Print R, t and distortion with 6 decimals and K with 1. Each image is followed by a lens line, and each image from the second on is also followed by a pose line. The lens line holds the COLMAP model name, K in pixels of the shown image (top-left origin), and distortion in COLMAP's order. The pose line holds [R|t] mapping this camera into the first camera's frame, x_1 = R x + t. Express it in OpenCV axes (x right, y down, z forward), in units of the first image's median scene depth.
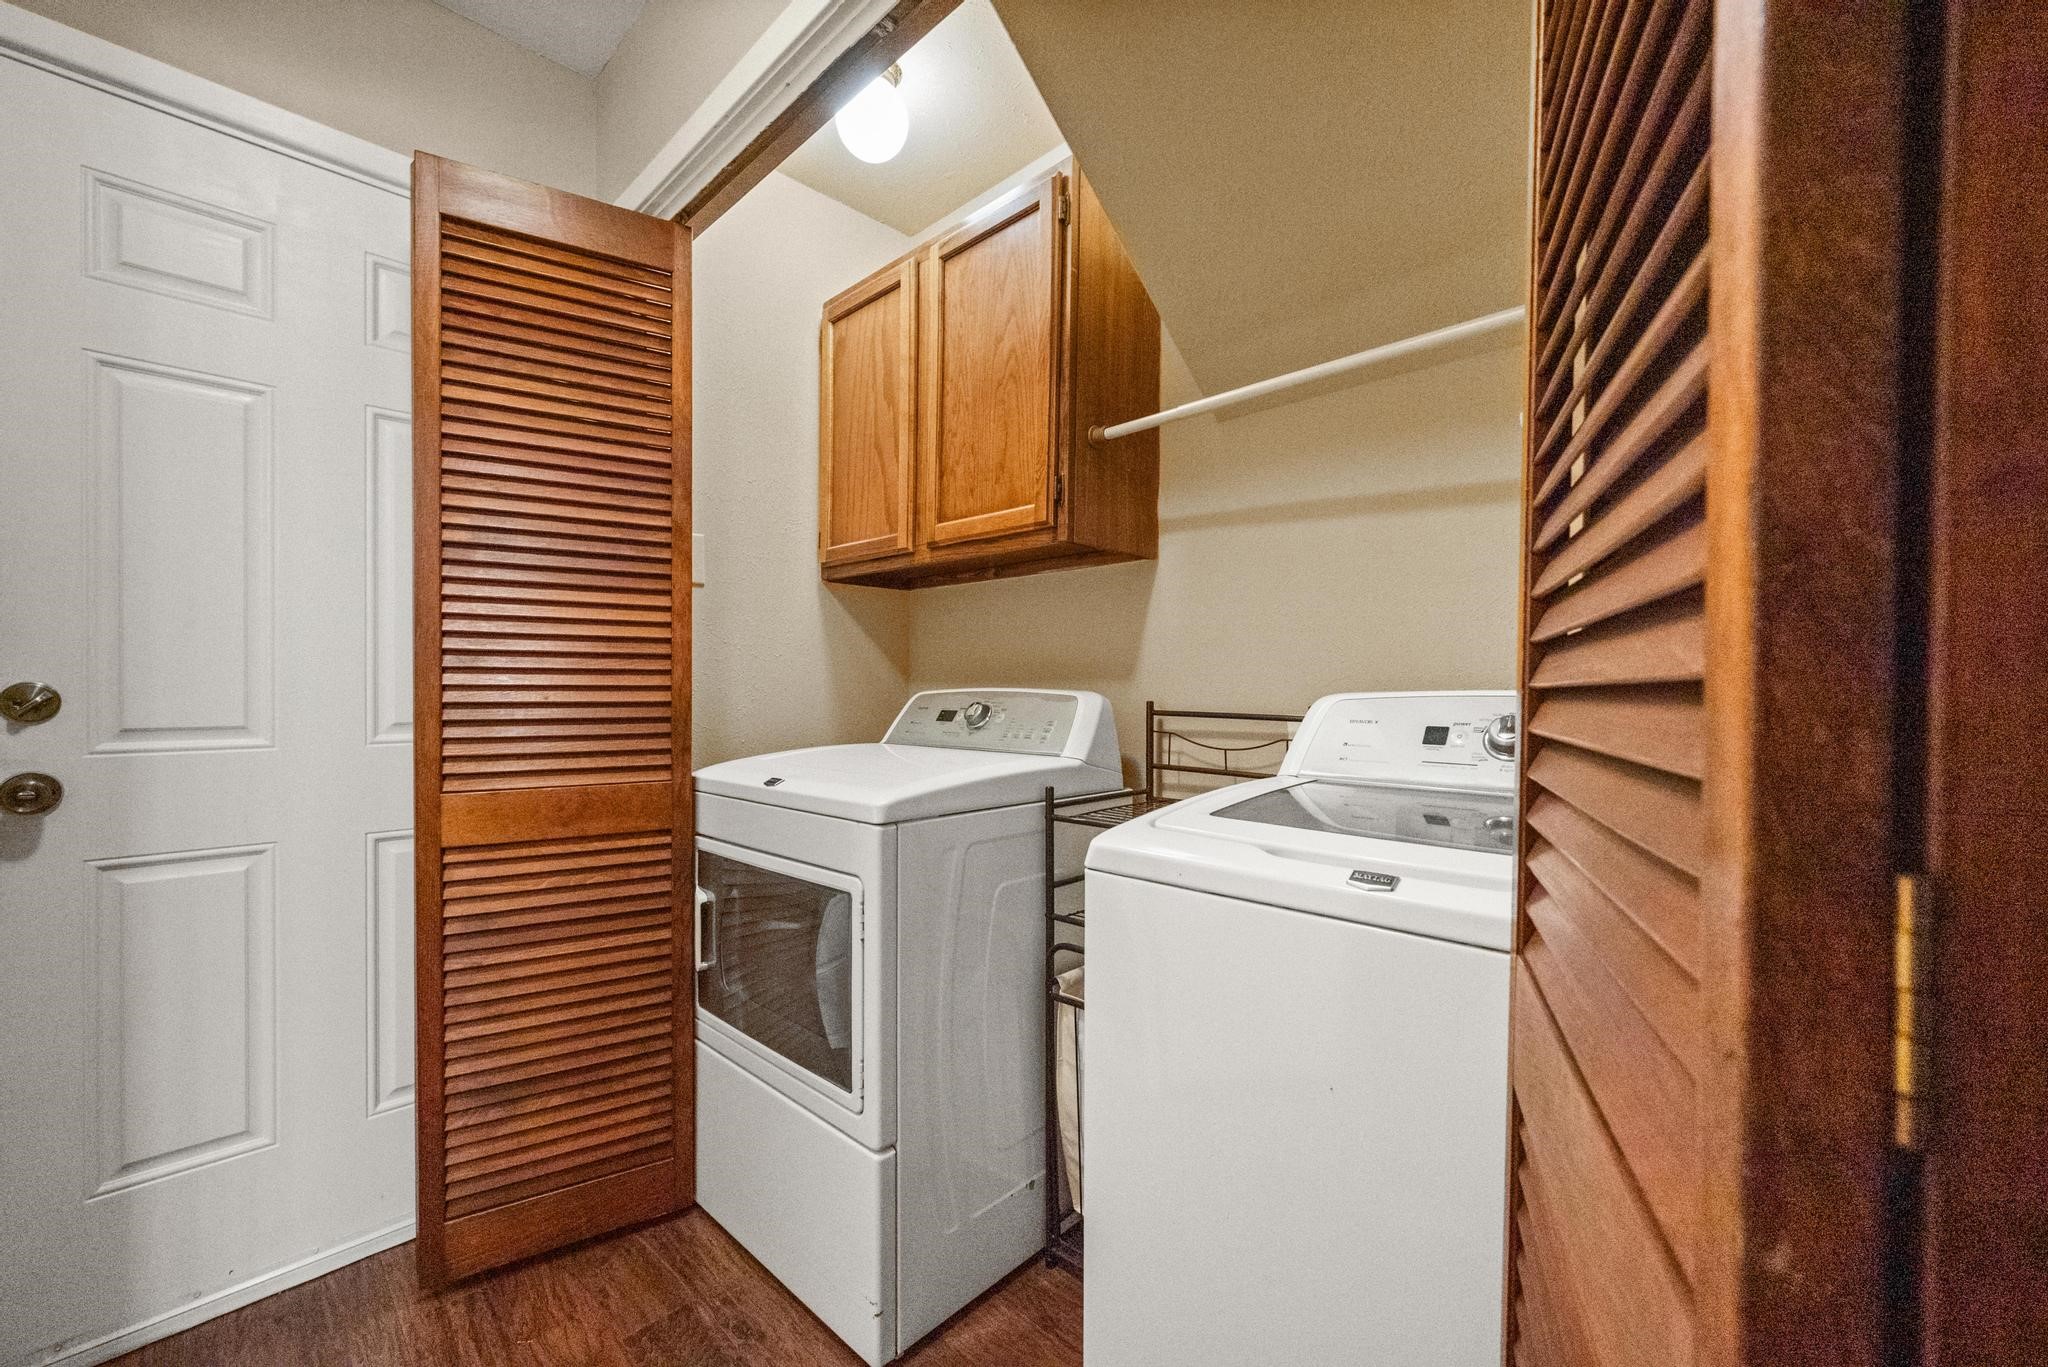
lens RADIAL K [[816.1, 0, 1035.3], [0, 816.1, 683.3], [0, 0, 1]] dist [0.000239, -0.000269]
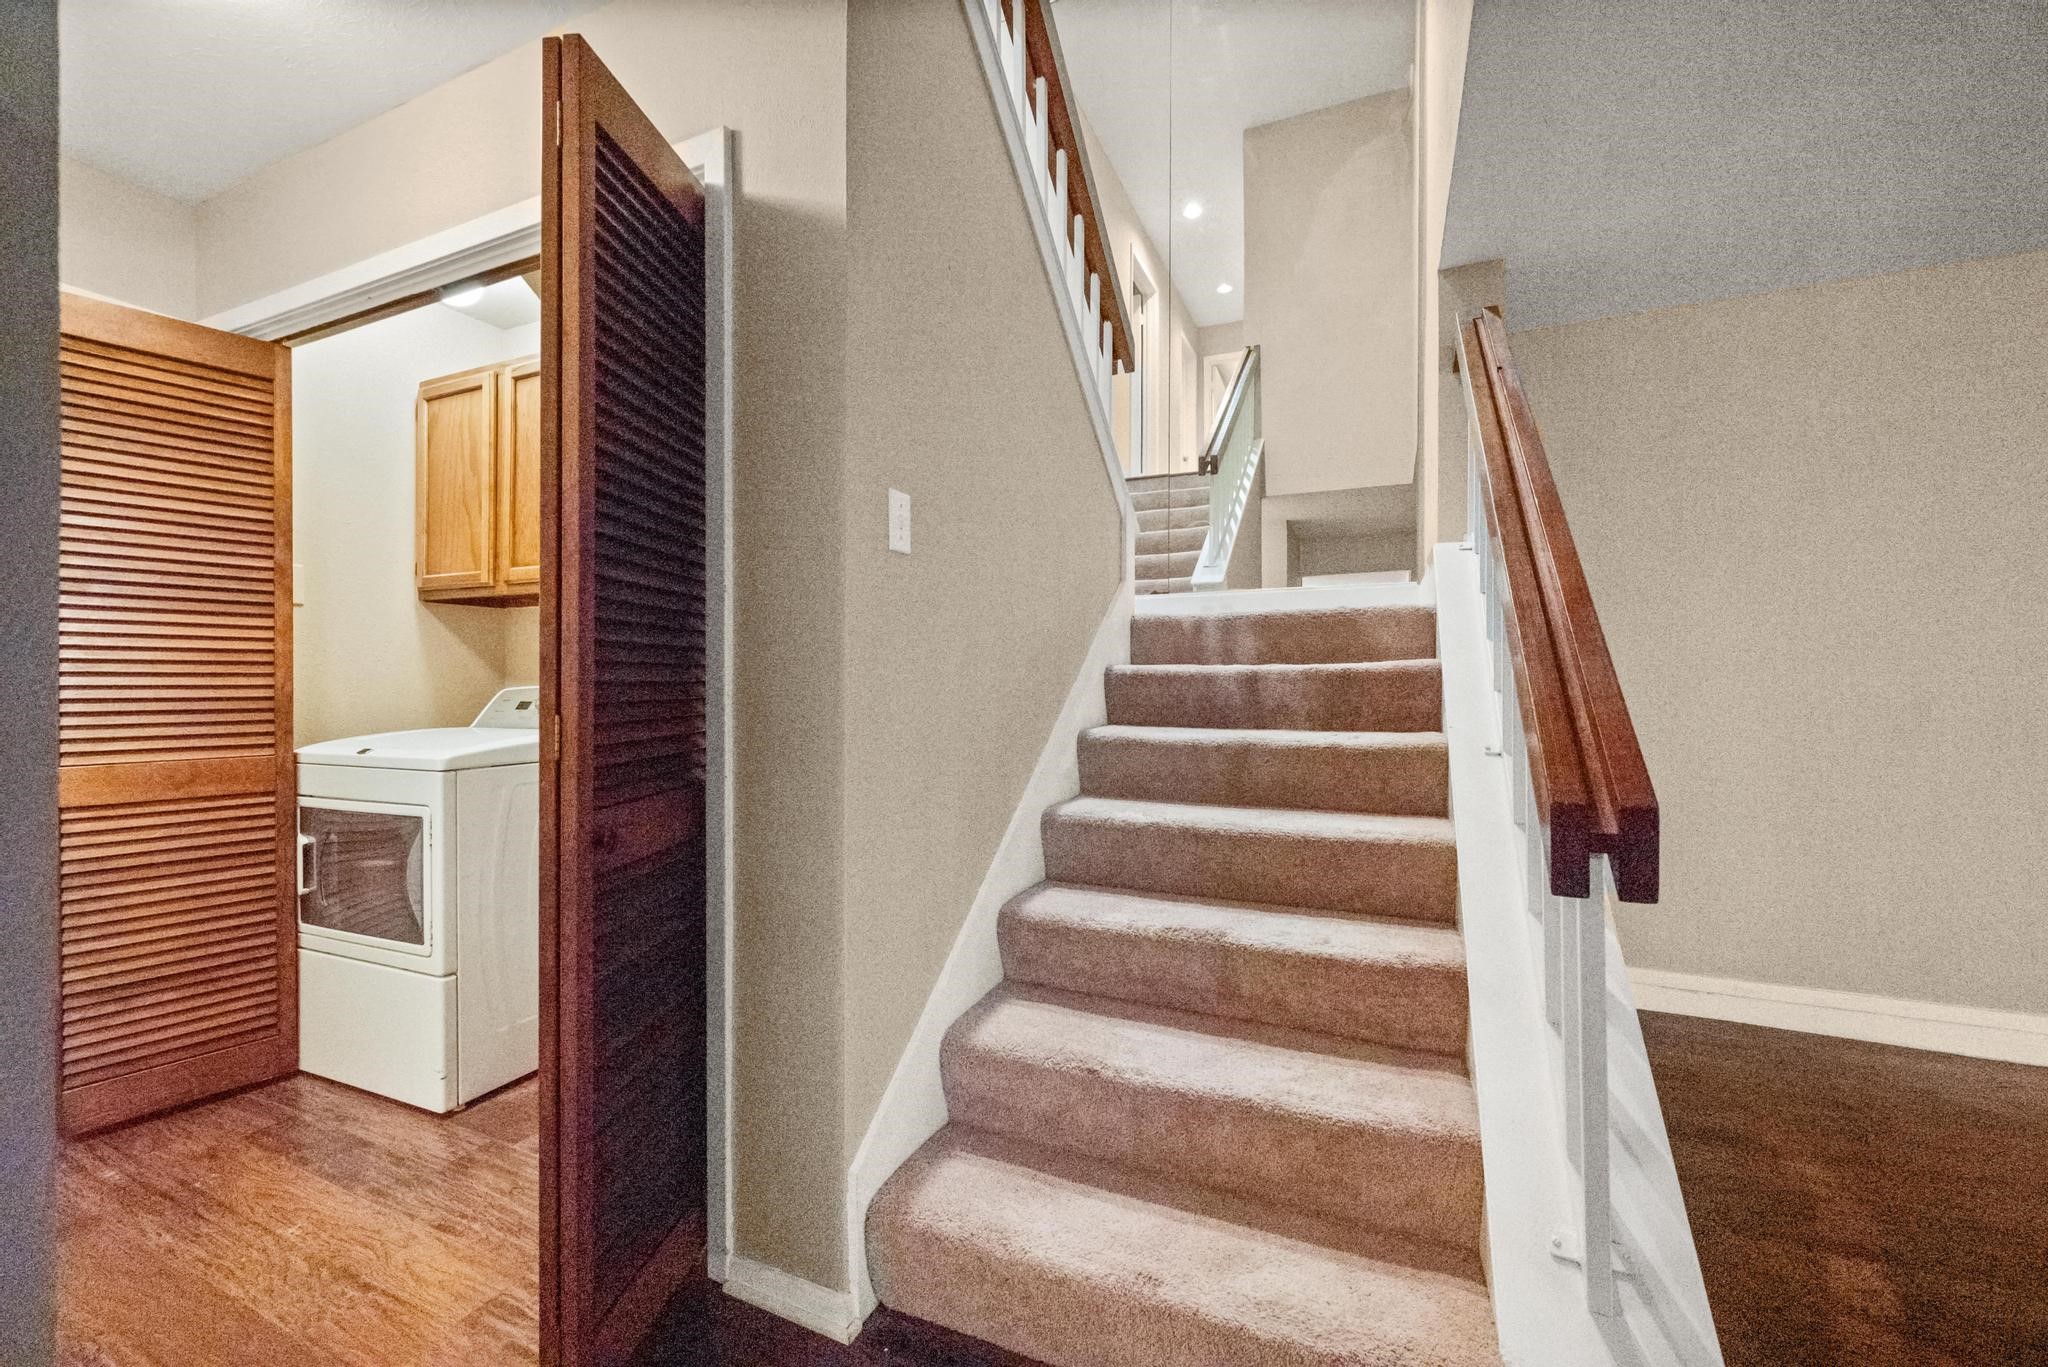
lens RADIAL K [[816.1, 0, 1029.2], [0, 816.1, 681.5], [0, 0, 1]] dist [0.000239, -0.000269]
pose [[0.941318, -0.003474, 0.337504, 0.272314], [0.002576, 0.999992, 0.003107, -0.003597], [-0.337512, -0.002055, 0.941319, -0.688678]]
